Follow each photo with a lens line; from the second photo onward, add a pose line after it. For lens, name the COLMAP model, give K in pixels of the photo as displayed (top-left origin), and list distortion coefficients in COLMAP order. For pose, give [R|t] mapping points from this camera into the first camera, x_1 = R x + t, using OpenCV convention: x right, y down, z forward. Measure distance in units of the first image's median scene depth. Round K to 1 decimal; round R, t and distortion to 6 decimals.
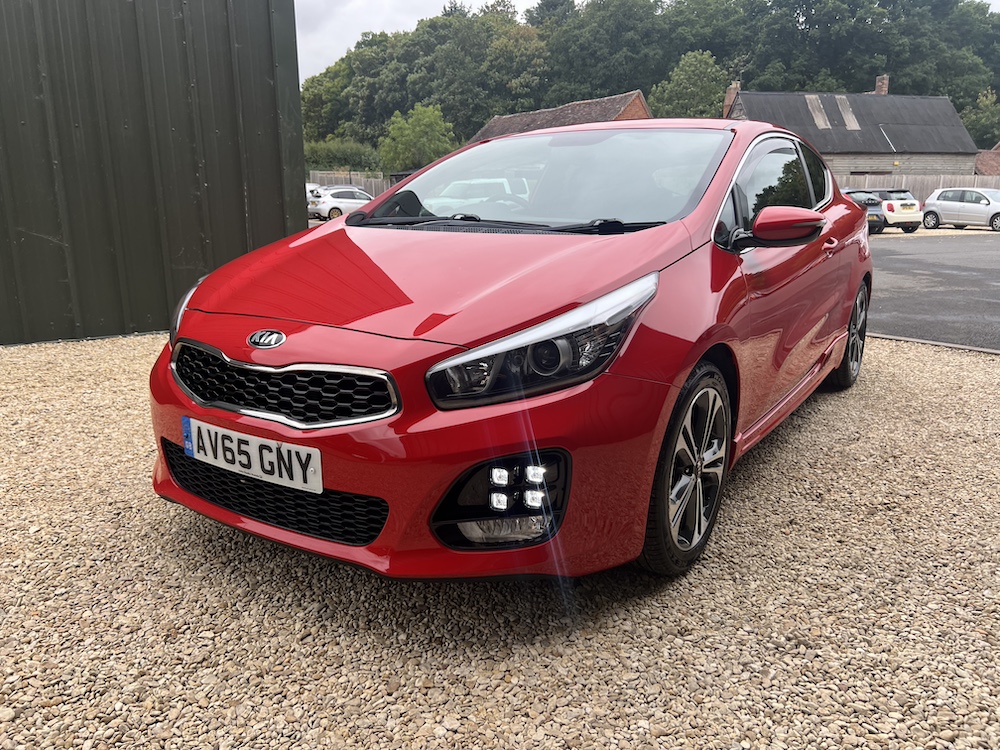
lens RADIAL K [[768.7, 0, 490.0], [0, 768.7, 358.2], [0, 0, 1]] dist [0.035485, -0.043284]
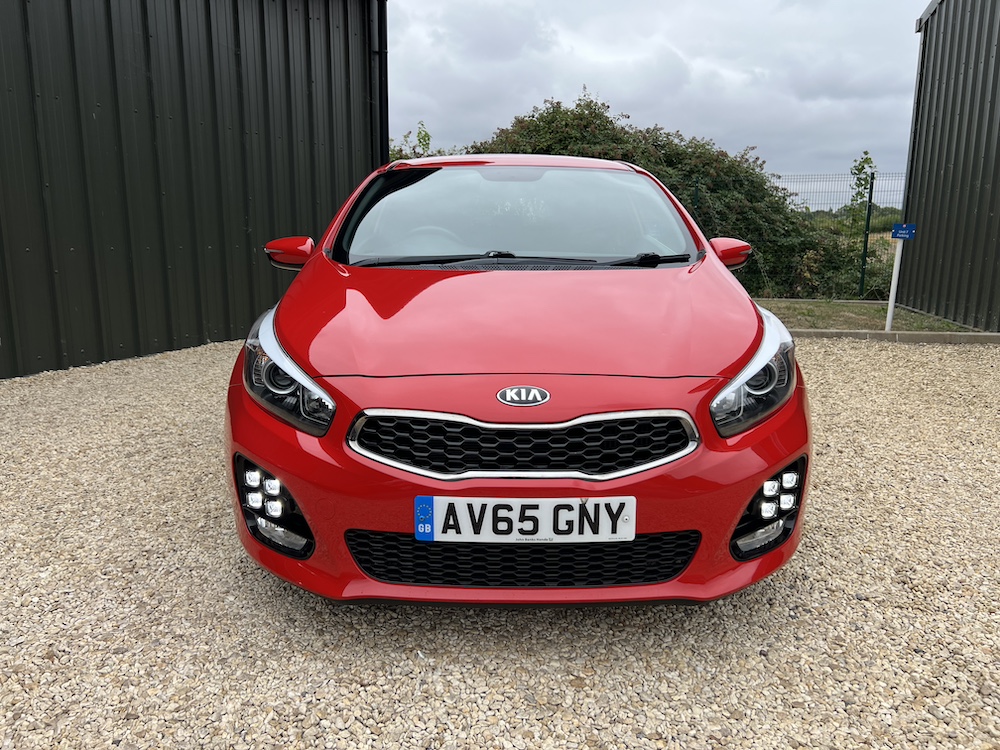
lens RADIAL K [[768.7, 0, 491.5], [0, 768.7, 380.4], [0, 0, 1]] dist [0.035485, -0.043284]
pose [[0.836427, -0.118714, 0.535067, -0.858023], [0.113863, 0.992598, 0.042231, -0.091385], [-0.536120, 0.025601, 0.843753, 0.235139]]
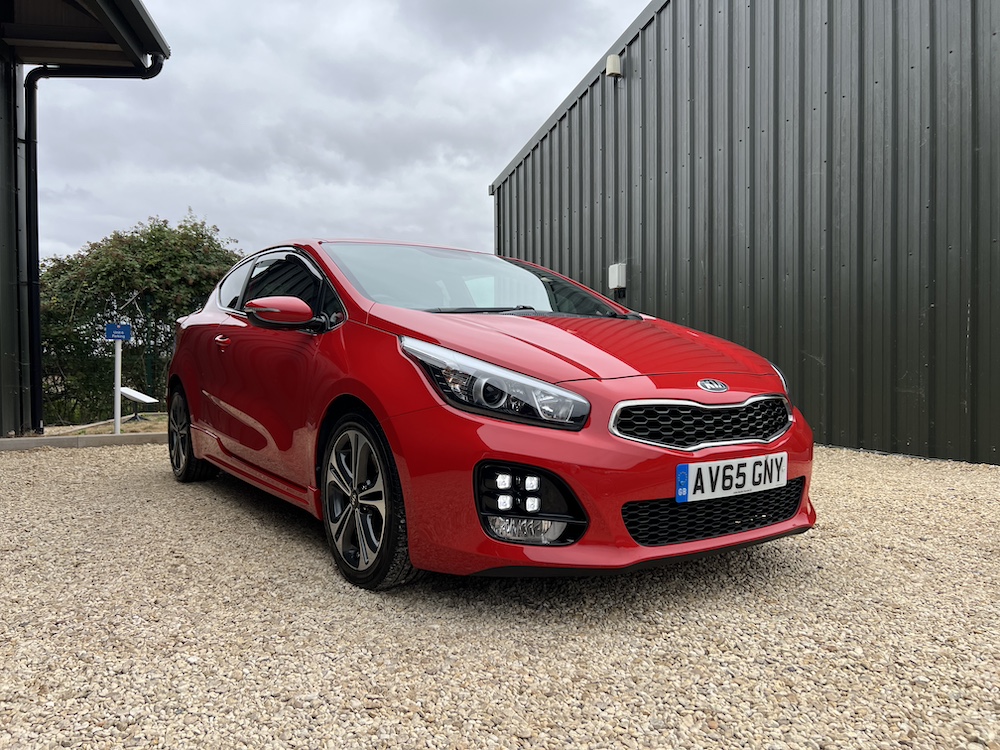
lens RADIAL K [[768.7, 0, 498.2], [0, 768.7, 375.0], [0, 0, 1]] dist [0.035485, -0.043284]
pose [[0.371197, -0.030811, 0.928043, -1.645099], [0.187863, 0.981273, -0.042563, -0.056290], [-0.909352, 0.190144, 0.370033, 0.886514]]
